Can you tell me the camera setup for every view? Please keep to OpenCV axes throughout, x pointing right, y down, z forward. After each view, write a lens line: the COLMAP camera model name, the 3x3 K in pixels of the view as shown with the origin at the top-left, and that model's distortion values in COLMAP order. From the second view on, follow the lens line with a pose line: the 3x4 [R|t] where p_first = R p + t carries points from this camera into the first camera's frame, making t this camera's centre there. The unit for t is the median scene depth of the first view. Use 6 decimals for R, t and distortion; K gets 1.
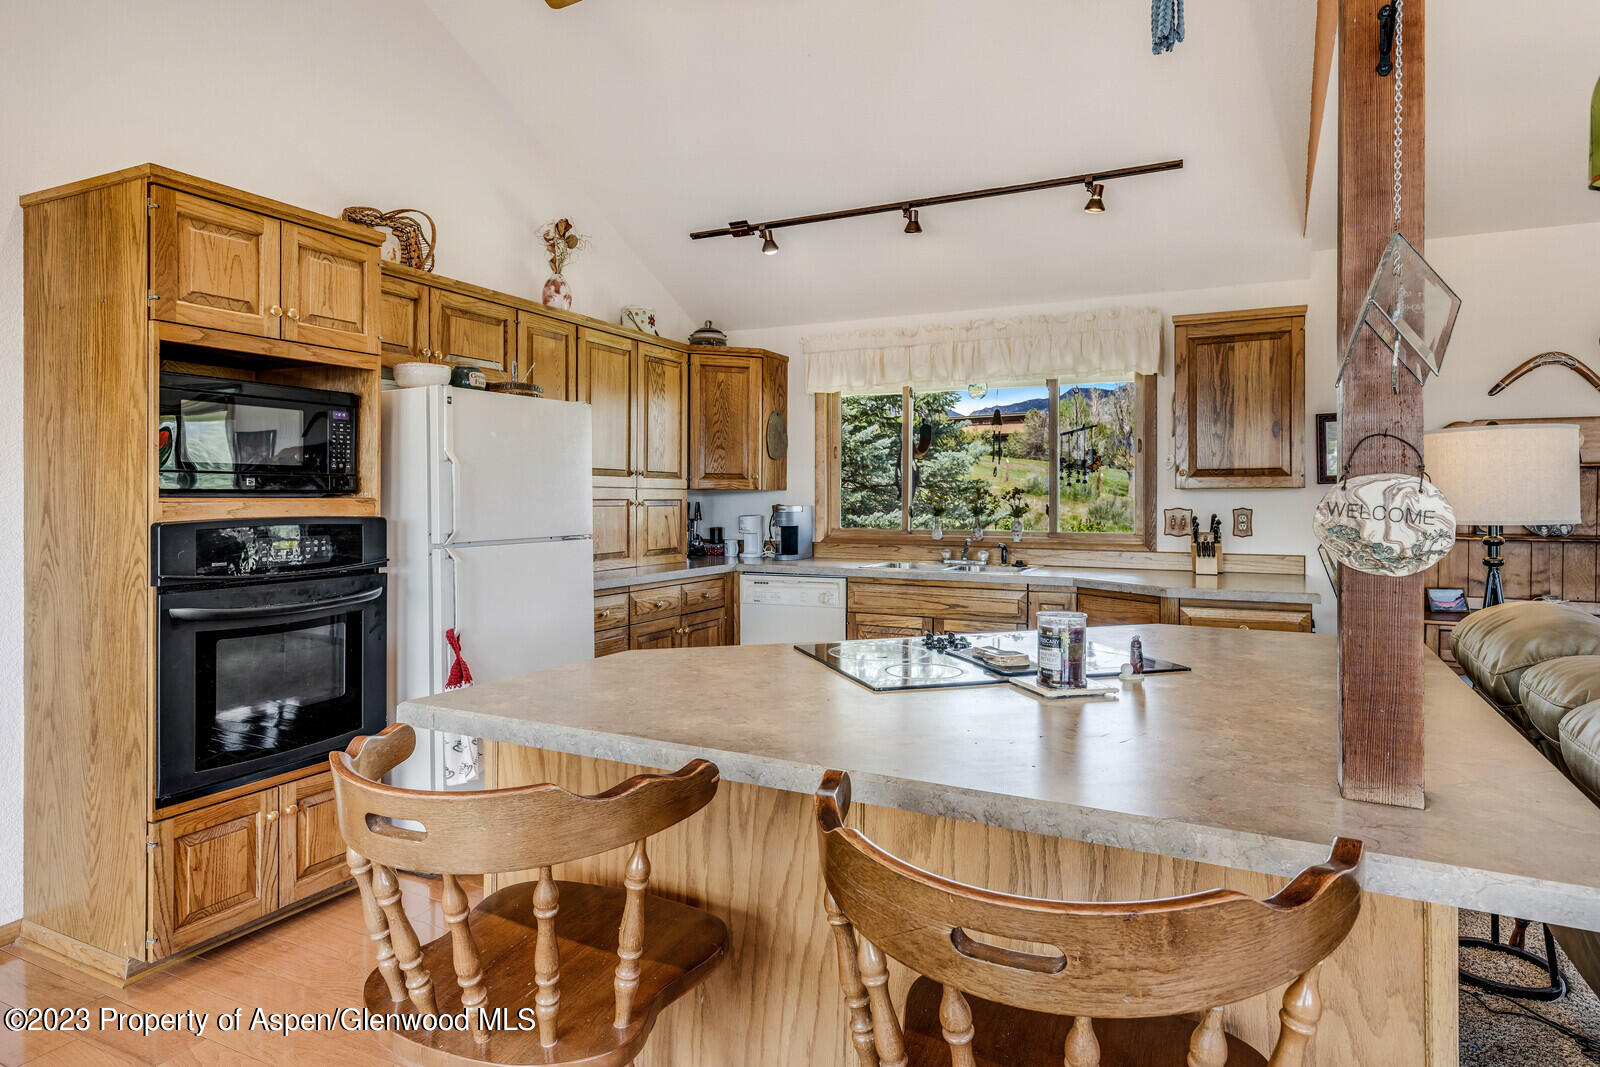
lens RADIAL K [[911.8, 0, 805.4], [0, 911.8, 492.9], [0, 0, 1]] dist [0.004147, 0.000975]
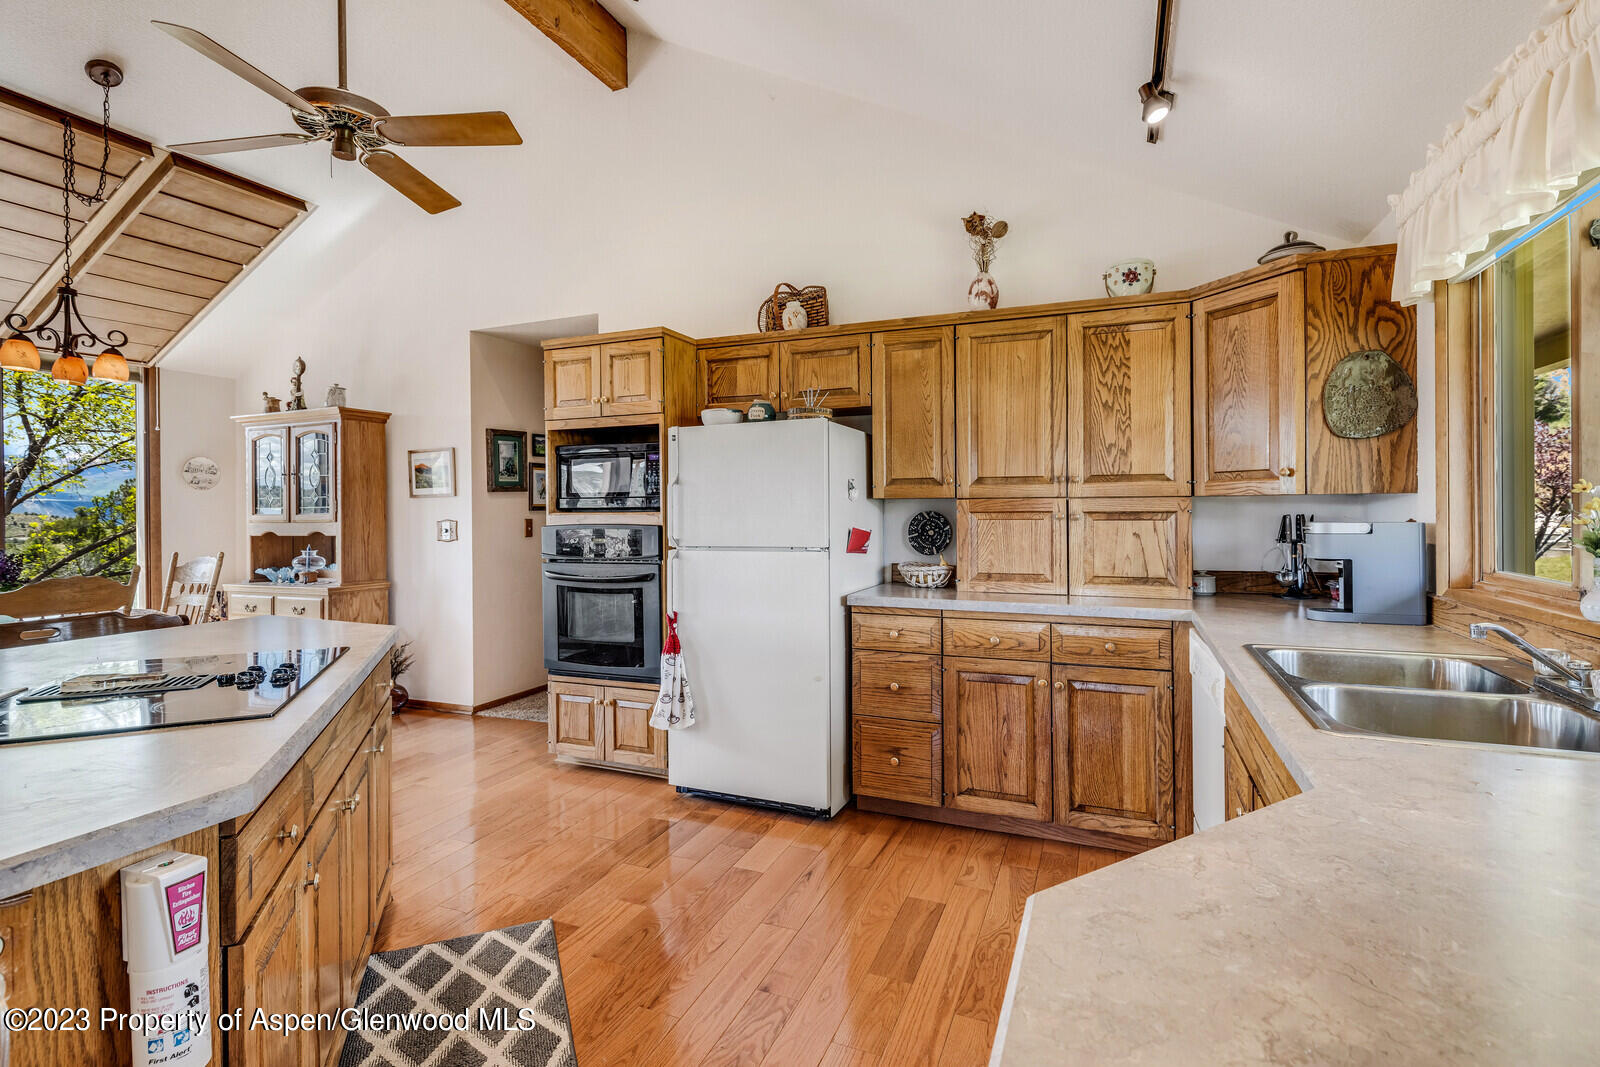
lens RADIAL K [[733.8, 0, 814.4], [0, 733.8, 506.6], [0, 0, 1]] dist [-0.001286, 0.000759]
pose [[0.079746, -0.006062, -0.996797, 0.603946], [0.011422, 0.999921, -0.005167, 0.004912], [0.996750, -0.010973, 0.079809, 0.984617]]
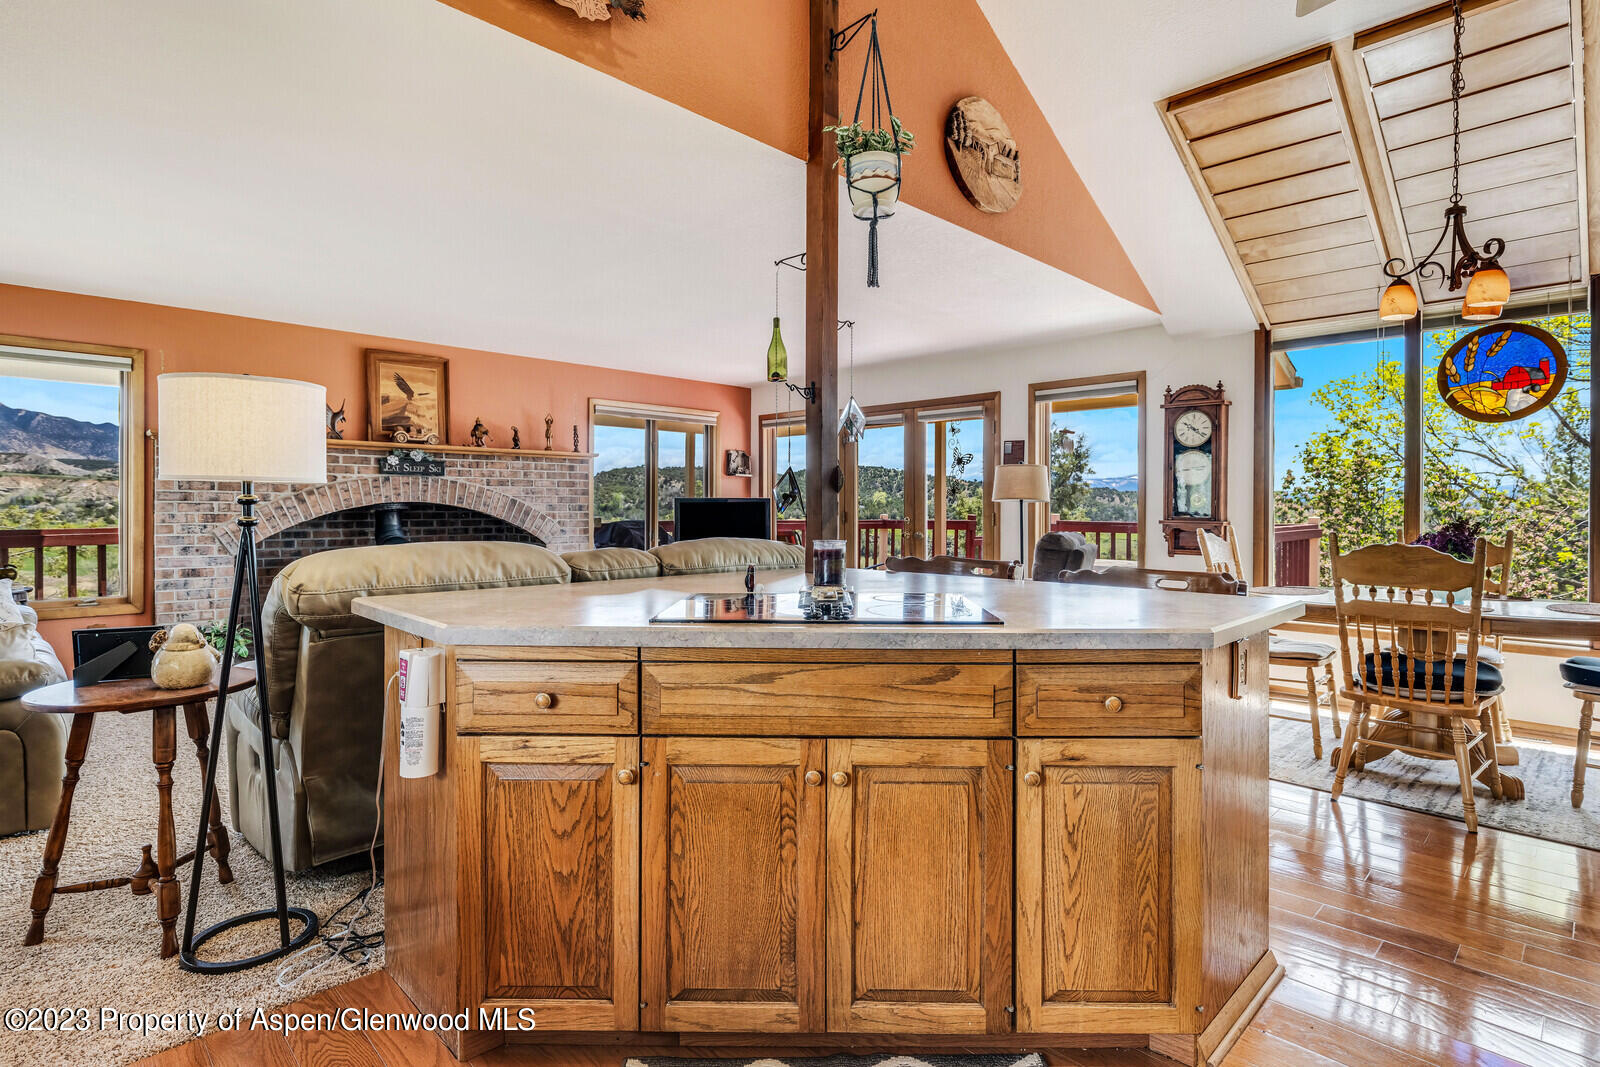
lens RADIAL K [[777.0, 0, 812.8], [0, 777.0, 514.4], [0, 0, 1]] dist [-0.001223, 0.002218]
pose [[-0.953869, -0.006522, 0.300152, -0.023342], [-0.004851, 0.999968, 0.006315, 0.041575], [-0.300184, 0.004567, -0.953870, 1.128026]]
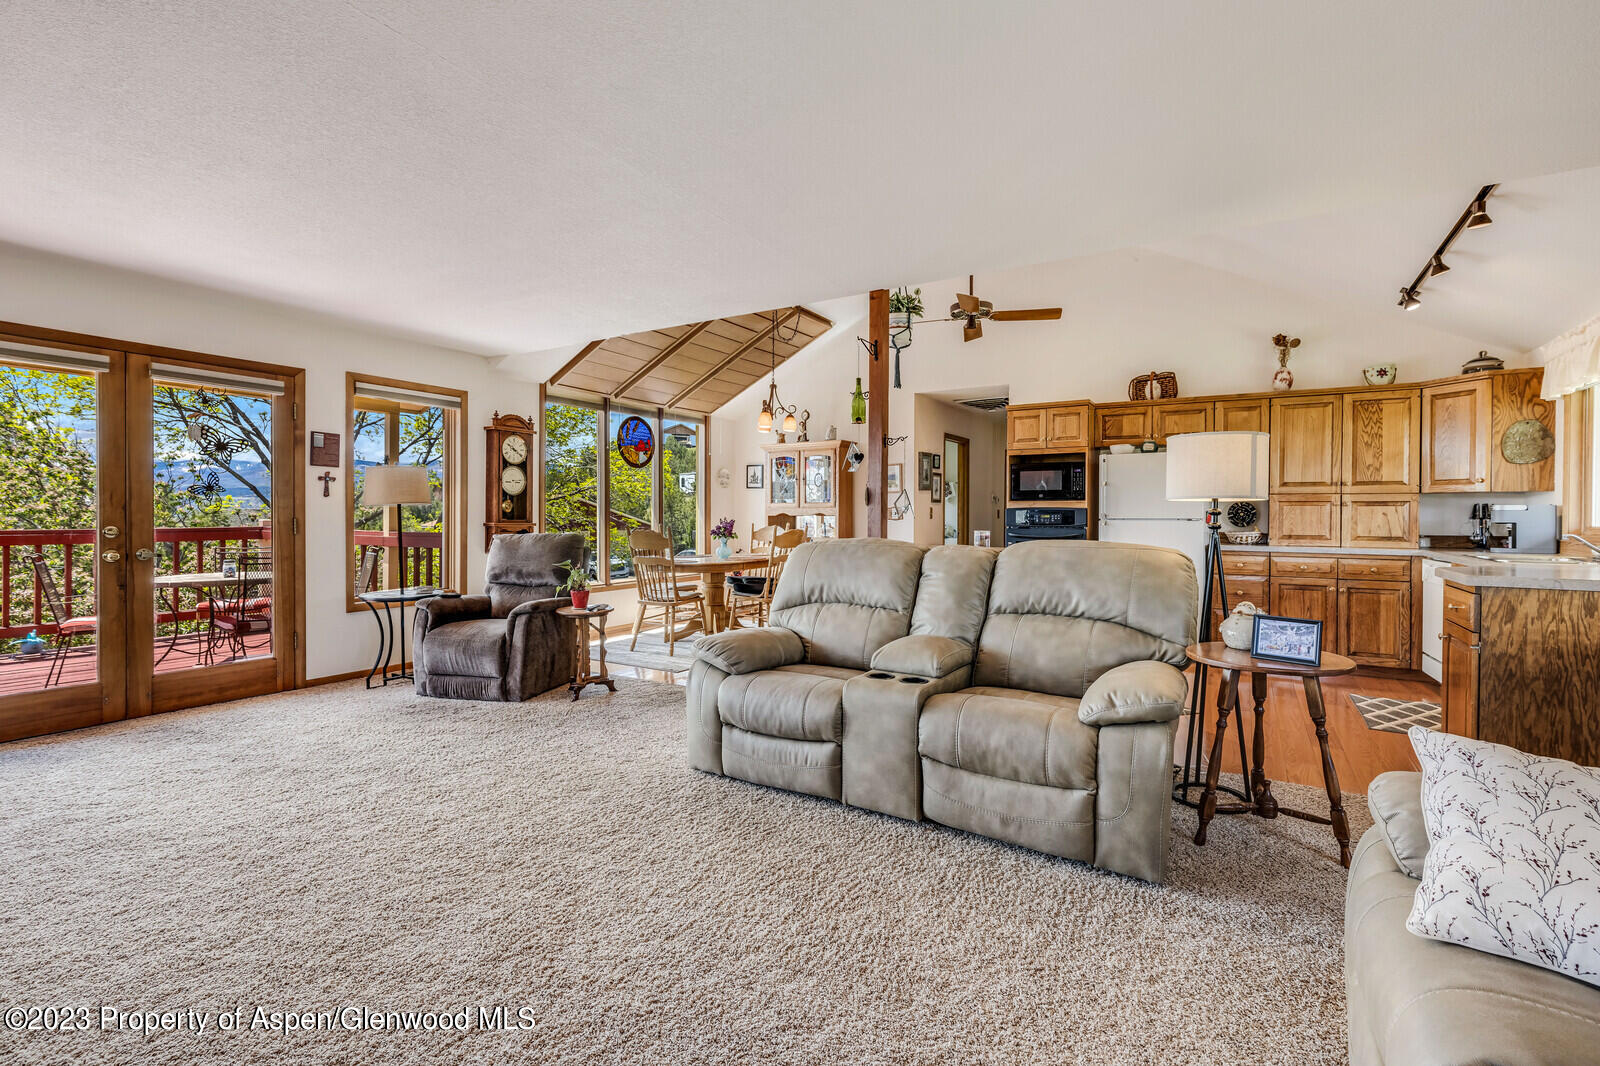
lens RADIAL K [[733.8, 0, 786.6], [0, 733.8, 518.8], [0, 0, 1]] dist [-0.001286, 0.000759]
pose [[-0.078019, 0.003669, -0.996945, 1.465496], [0.000157, 0.999993, 0.003668, 0.042553], [0.996952, 0.000130, -0.078019, 0.259080]]
